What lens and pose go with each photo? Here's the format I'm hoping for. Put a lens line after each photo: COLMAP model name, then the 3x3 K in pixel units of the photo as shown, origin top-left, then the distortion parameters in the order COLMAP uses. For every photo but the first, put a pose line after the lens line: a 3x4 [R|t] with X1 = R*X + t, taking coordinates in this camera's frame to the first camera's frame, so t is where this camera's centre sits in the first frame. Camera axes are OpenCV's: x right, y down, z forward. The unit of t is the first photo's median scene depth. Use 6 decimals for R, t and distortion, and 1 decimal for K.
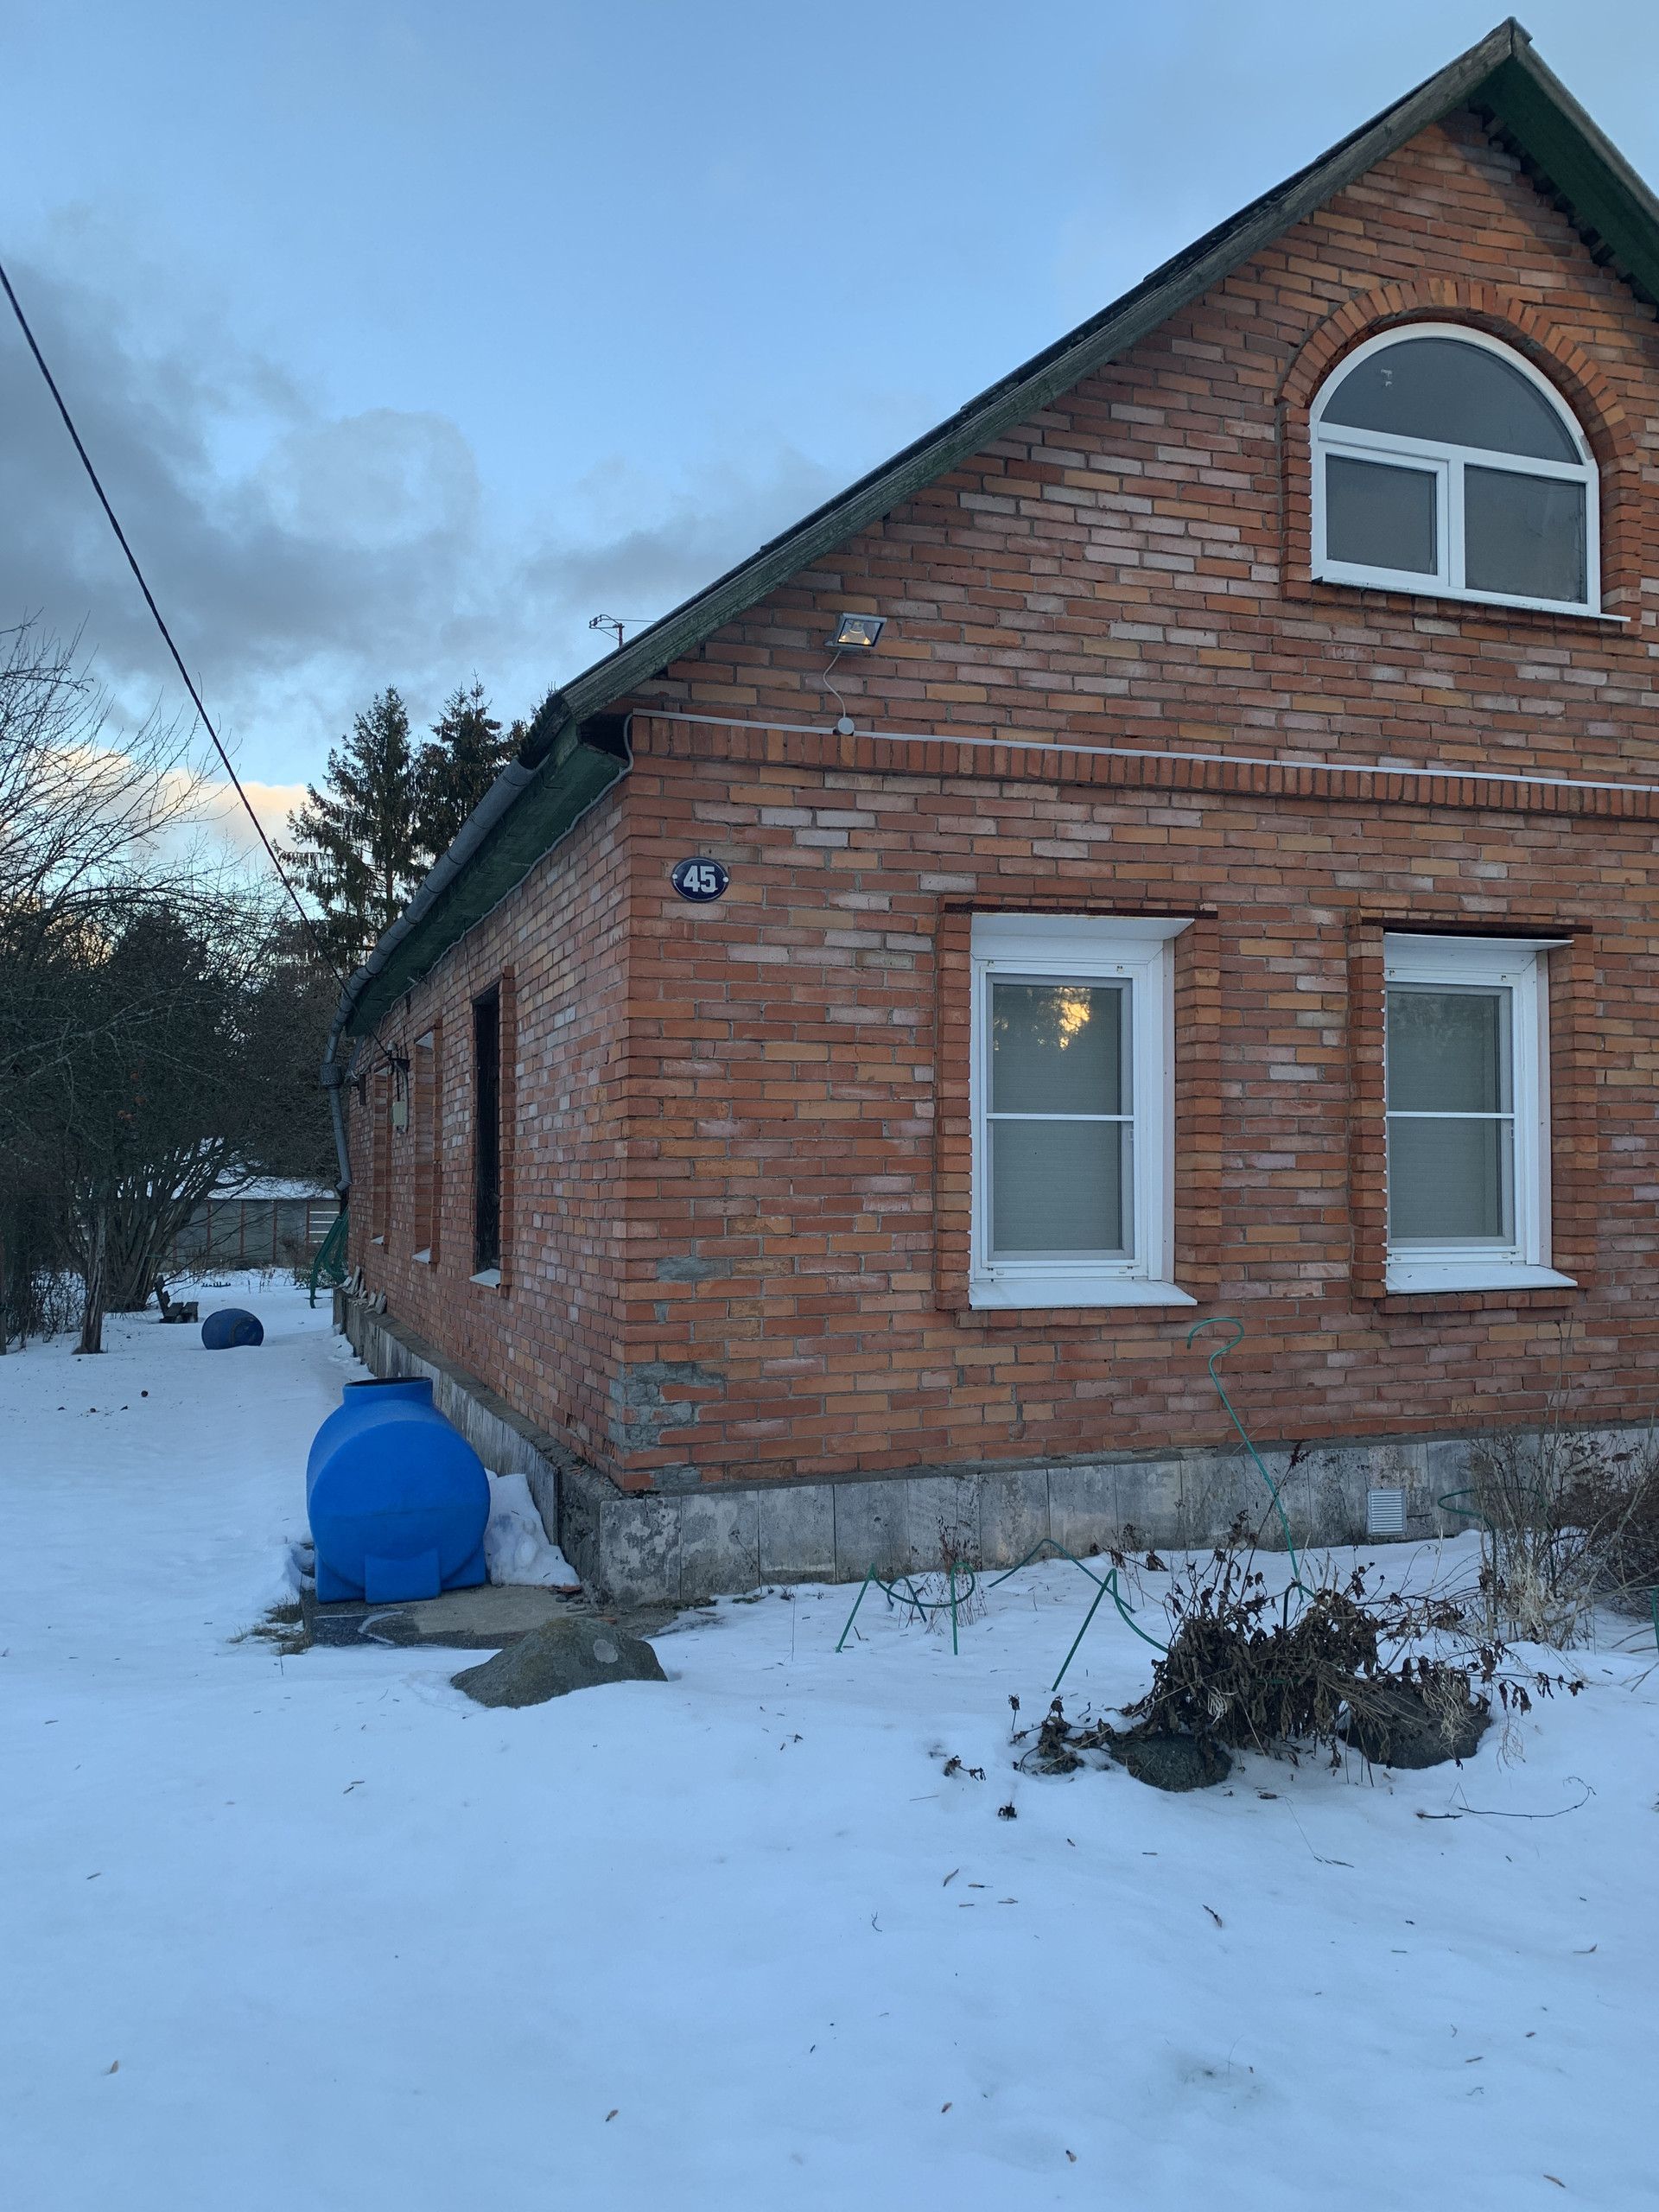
lens RADIAL K [[1702.5, 0, 827.9], [0, 1702.5, 1103.8], [0, 0, 1]] dist [-0.002885, -0.023249]
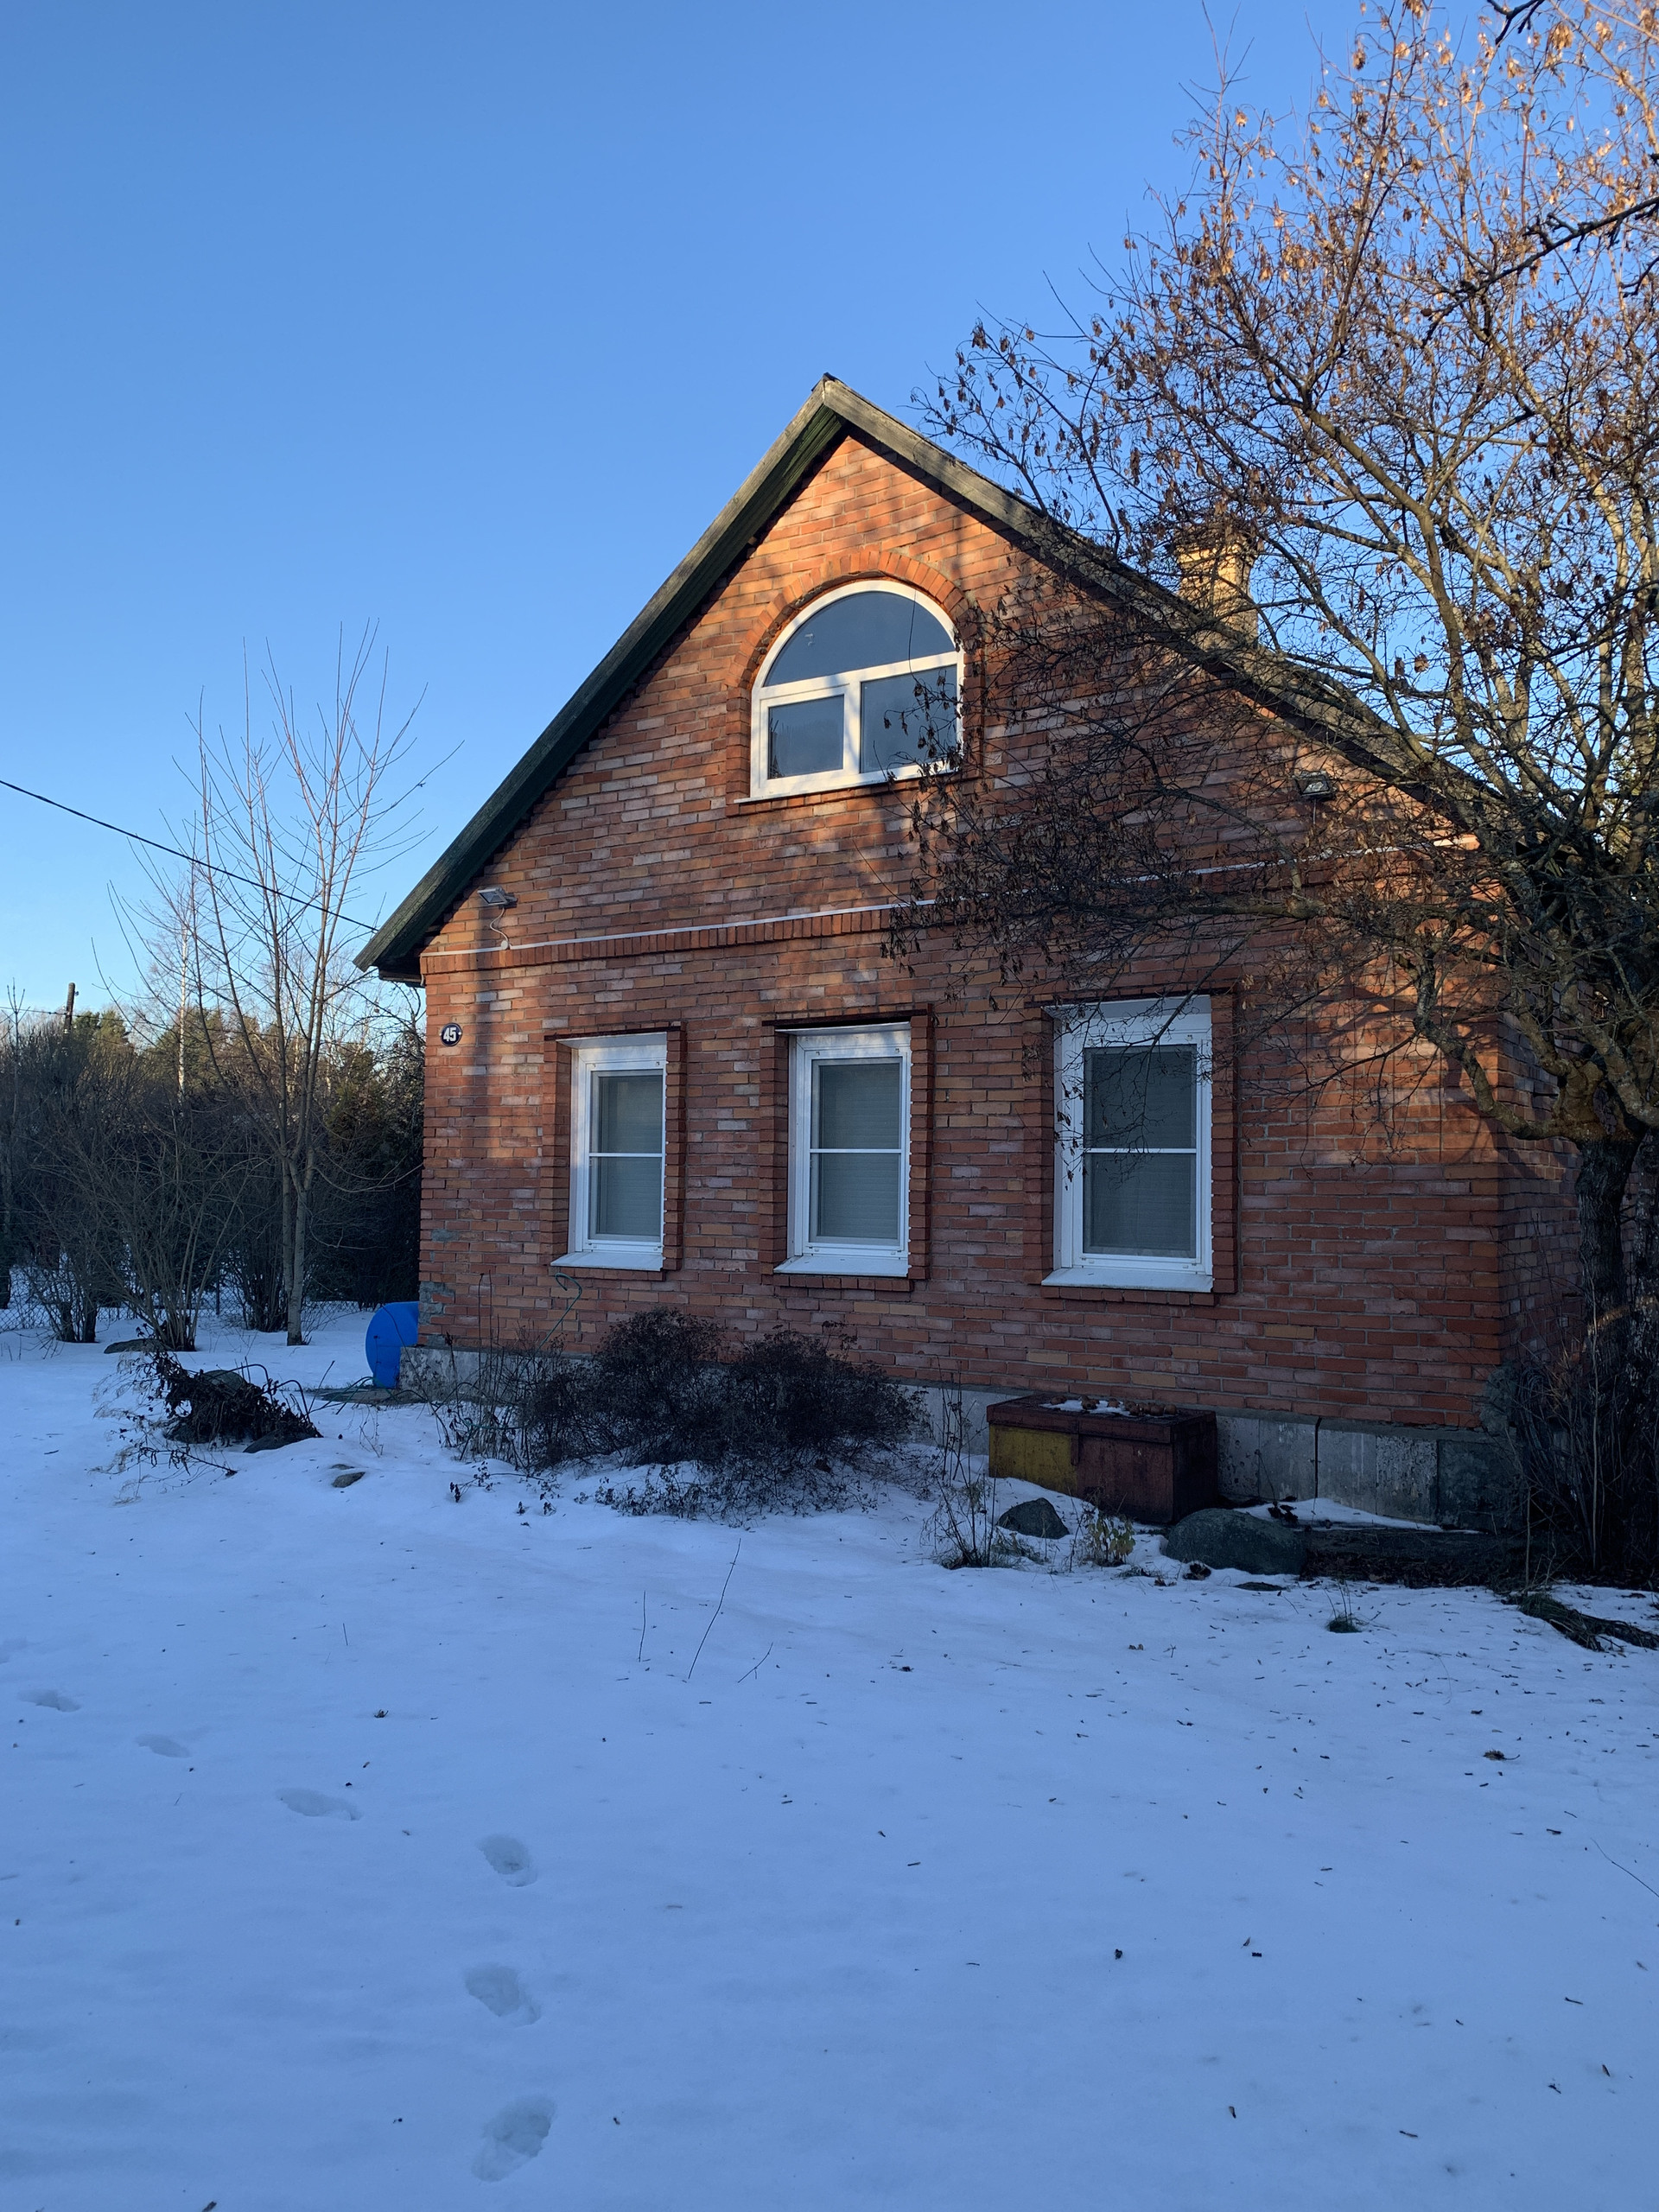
lens RADIAL K [[1702.5, 0, 830.1], [0, 1702.5, 1109.5], [0, 0, 1]] dist [-0.002885, -0.023249]
pose [[0.630604, -0.026635, -0.775647, 1.539203], [0.018463, 0.999643, -0.019316, -0.001157], [0.775885, -0.002140, 0.630871, 0.100877]]
